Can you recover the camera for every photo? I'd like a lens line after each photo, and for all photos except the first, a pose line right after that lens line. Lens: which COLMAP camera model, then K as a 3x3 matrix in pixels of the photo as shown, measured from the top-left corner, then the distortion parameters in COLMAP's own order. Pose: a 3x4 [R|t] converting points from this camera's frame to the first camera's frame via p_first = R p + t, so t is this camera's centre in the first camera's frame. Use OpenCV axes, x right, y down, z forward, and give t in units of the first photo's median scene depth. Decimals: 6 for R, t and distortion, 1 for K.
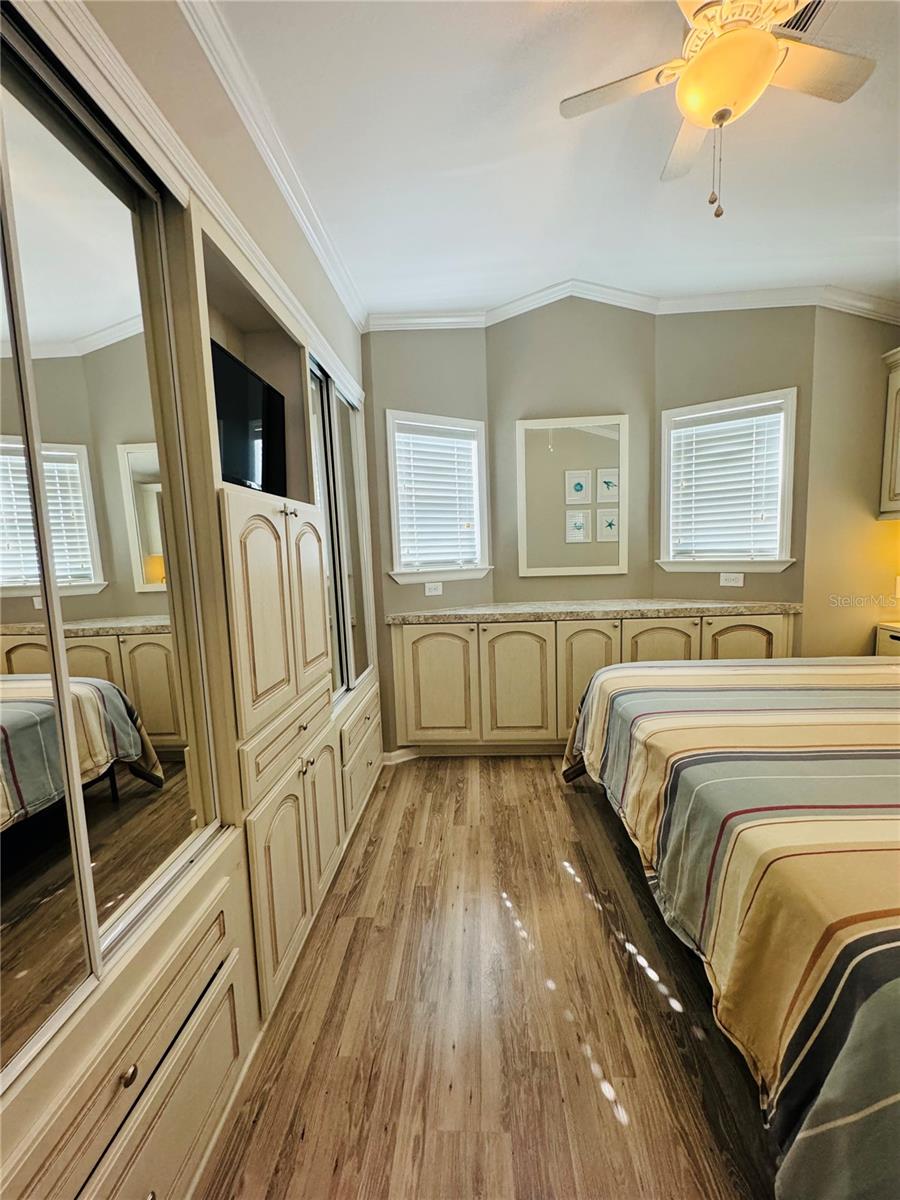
lens RADIAL K [[480.5, 0, 449.2], [0, 480.5, 601.0], [0, 0, 1]] dist [-0.003570, 0.000516]
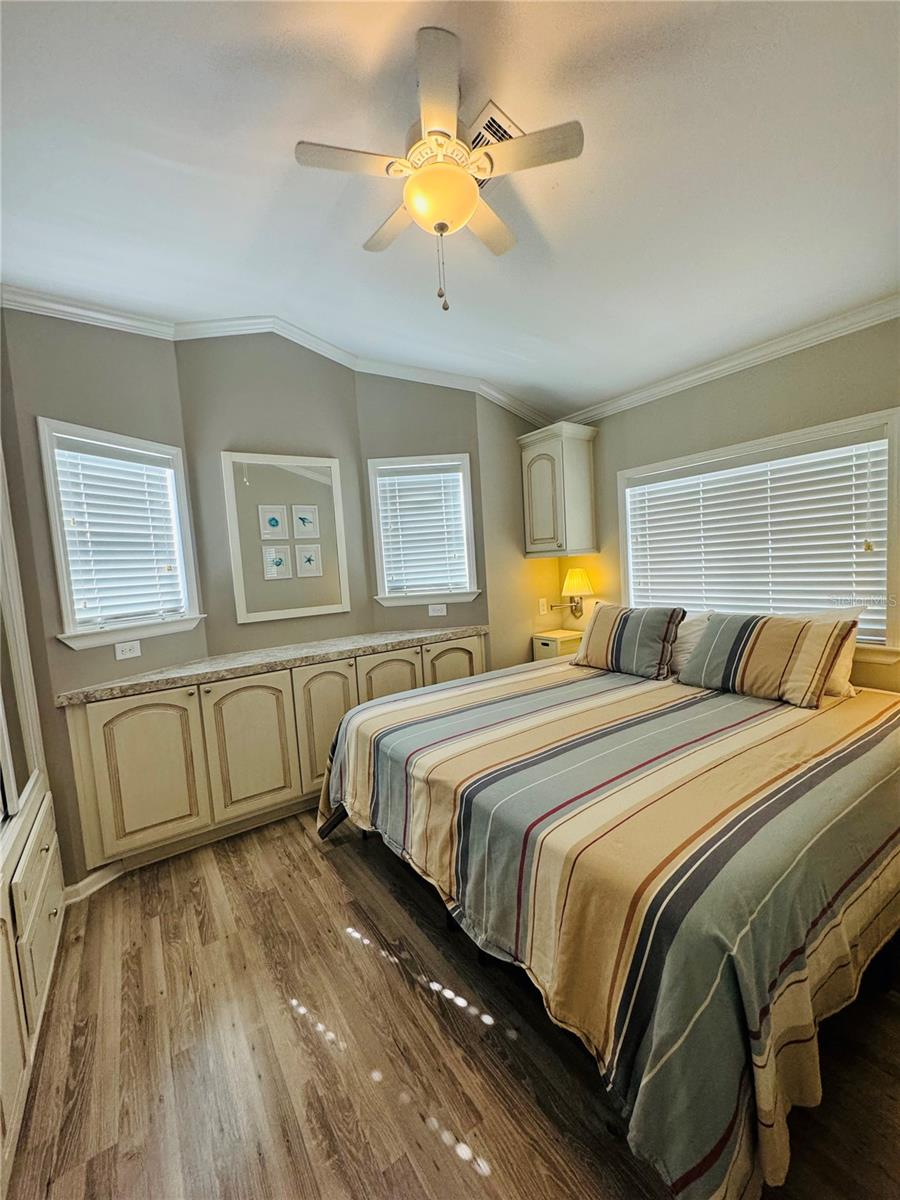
lens RADIAL K [[480.5, 0, 449.2], [0, 480.5, 601.0], [0, 0, 1]] dist [-0.003570, 0.000516]
pose [[0.797085, -0.064279, 0.600436, -0.086738], [0.102662, 0.994268, -0.029845, -0.030109], [-0.595076, 0.085431, 0.799116, 0.059650]]
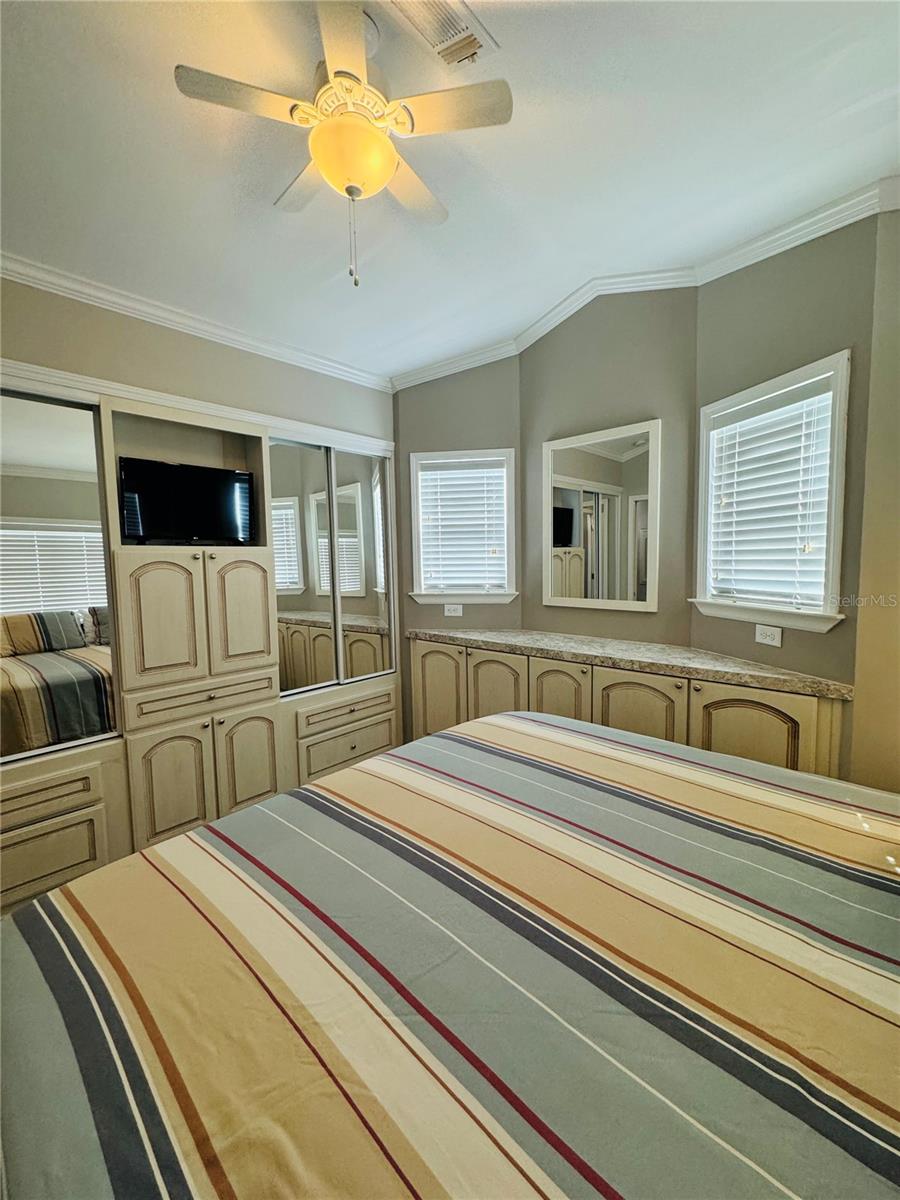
lens RADIAL K [[480.5, 0, 449.2], [0, 480.5, 601.0], [0, 0, 1]] dist [-0.003570, 0.000516]
pose [[0.771359, 0.077239, -0.631696, 0.703976], [-0.078598, 0.996570, 0.025876, -0.080051], [0.631528, 0.029690, 0.774784, 0.166827]]
